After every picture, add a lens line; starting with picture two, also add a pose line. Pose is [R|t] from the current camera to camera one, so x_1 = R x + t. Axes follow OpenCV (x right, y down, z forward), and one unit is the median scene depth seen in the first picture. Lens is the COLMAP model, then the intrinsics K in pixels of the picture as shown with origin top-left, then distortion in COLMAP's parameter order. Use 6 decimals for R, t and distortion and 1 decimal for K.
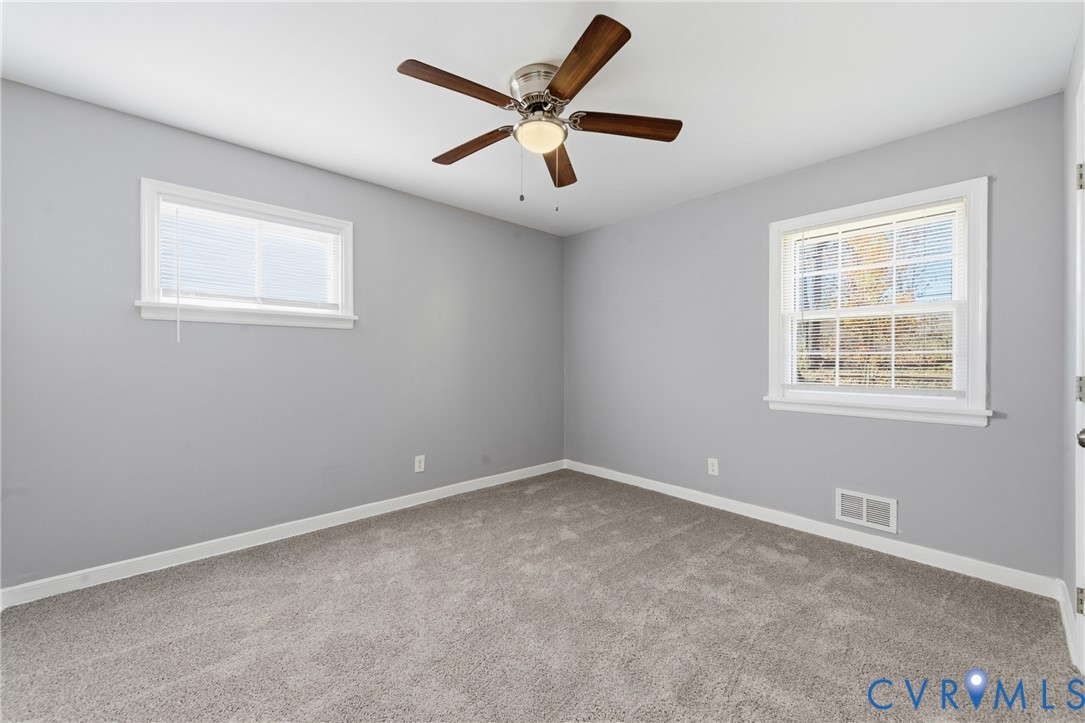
lens RADIAL K [[412.9, 0, 542.2], [0, 412.9, 358.0], [0, 0, 1]] dist [-0.000006, -0.000427]
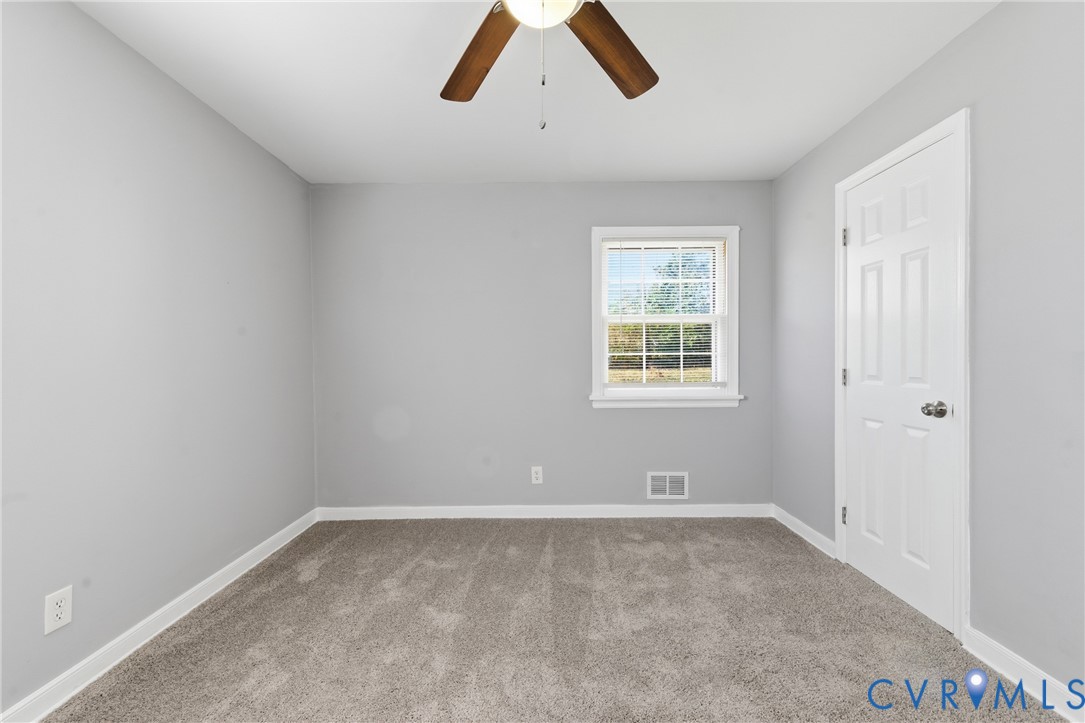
lens RADIAL K [[422.4, 0, 544.0], [0, 422.4, 362.8], [0, 0, 1]] dist [0.003288, -0.000738]
pose [[0.683351, -0.011395, 0.730001, -0.336924], [0.006438, 0.999933, 0.009582, 0.000145], [-0.730062, -0.001848, 0.683379, 0.416647]]
